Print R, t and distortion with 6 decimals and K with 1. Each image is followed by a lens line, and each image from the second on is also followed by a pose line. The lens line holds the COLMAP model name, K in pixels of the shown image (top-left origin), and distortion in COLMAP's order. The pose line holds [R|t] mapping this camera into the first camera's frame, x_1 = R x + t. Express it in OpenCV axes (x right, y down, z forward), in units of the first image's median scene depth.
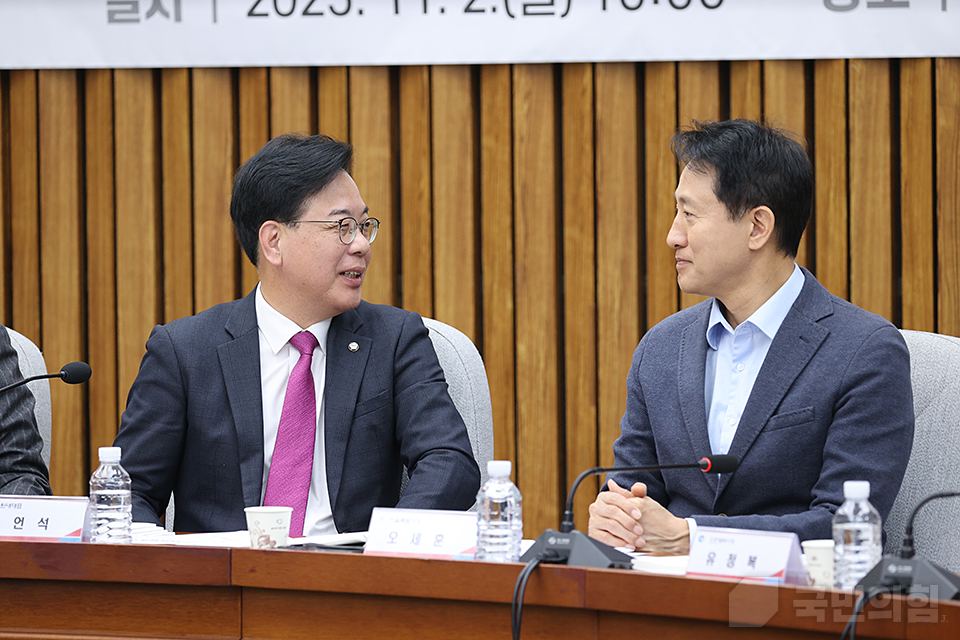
lens RADIAL K [[6242.7, 0, 480.0], [0, 6242.7, 320.0], [0, 0, 1]] dist [0.065712, -21.107691]
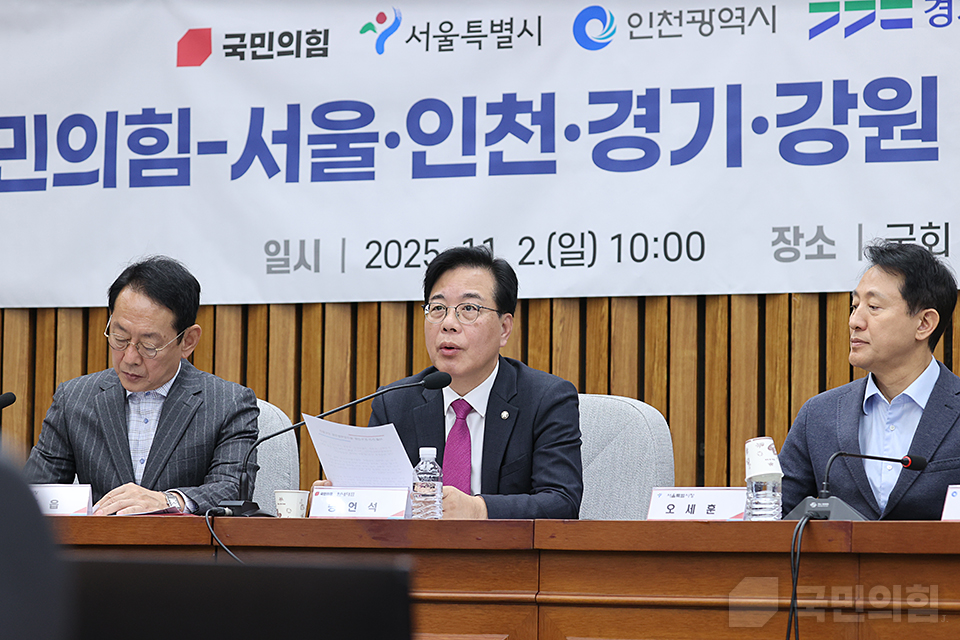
lens RADIAL K [[3123.9, 0, 480.0], [0, 3123.9, 320.0], [0, 0, 1]] dist [0.051010, -0.332588]
pose [[0.993951, 0.032956, 0.104763, -0.089616], [-0.019644, 0.991881, -0.125643, 0.057526], [-0.108053, 0.122825, 0.986529, 0.272600]]
